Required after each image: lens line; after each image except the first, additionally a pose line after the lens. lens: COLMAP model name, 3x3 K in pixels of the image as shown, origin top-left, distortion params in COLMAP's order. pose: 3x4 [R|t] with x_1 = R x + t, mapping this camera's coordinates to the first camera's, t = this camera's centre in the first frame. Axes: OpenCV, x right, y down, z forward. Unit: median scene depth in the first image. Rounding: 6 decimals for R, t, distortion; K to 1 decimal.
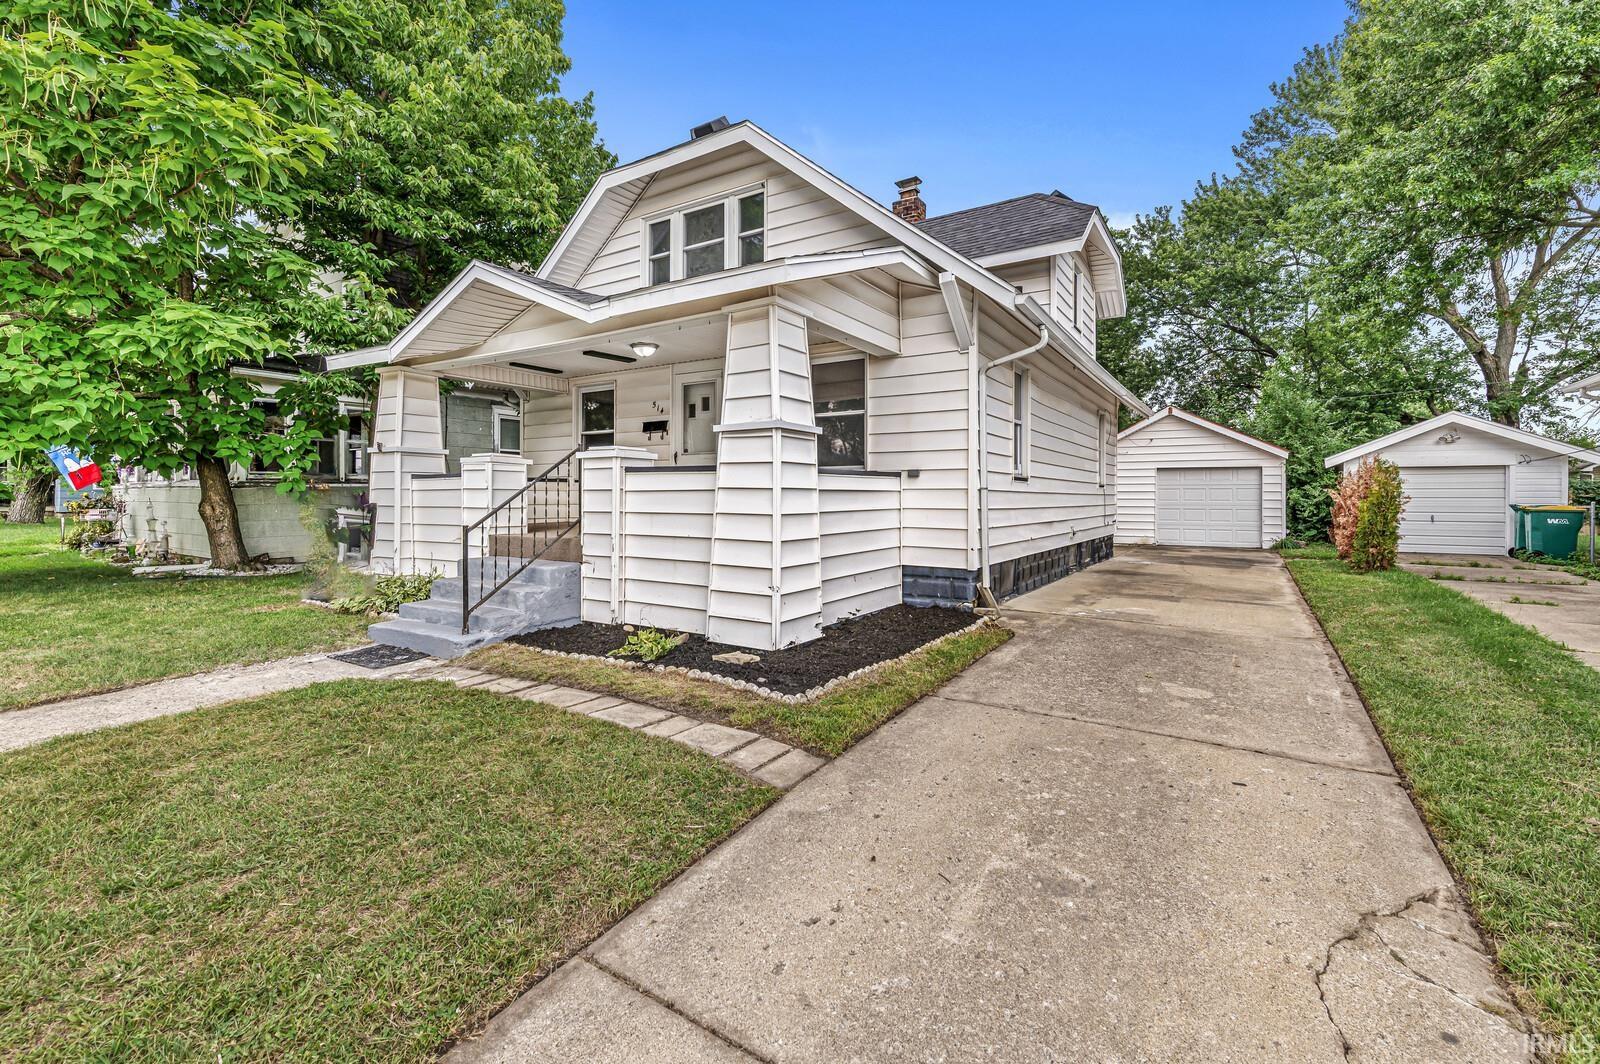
lens RADIAL K [[701.7, 0, 790.5], [0, 701.7, 521.1], [0, 0, 1]] dist [0.001365, 0.000038]
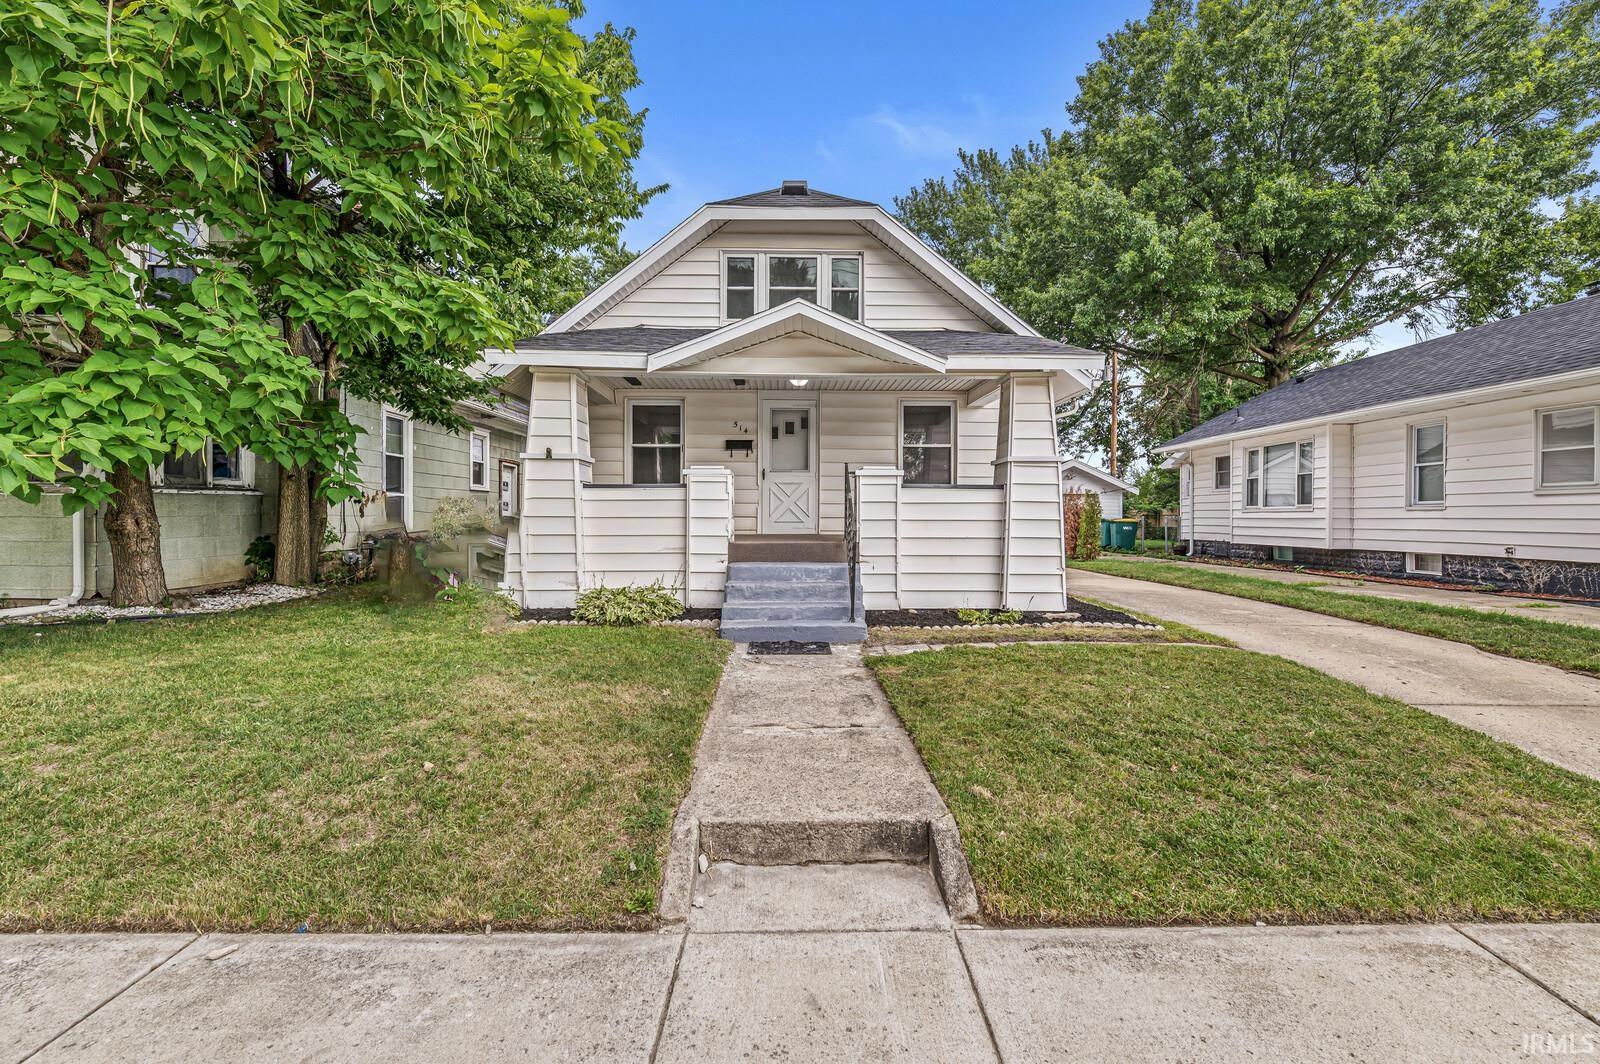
lens RADIAL K [[701.7, 0, 802.6], [0, 701.7, 525.5], [0, 0, 1]] dist [0.001365, 0.000038]
pose [[0.842177, -0.005877, 0.539169, -0.441301], [0.017229, 0.999723, -0.016015, 0.006029], [-0.538926, 0.022777, 0.842045, 0.020038]]
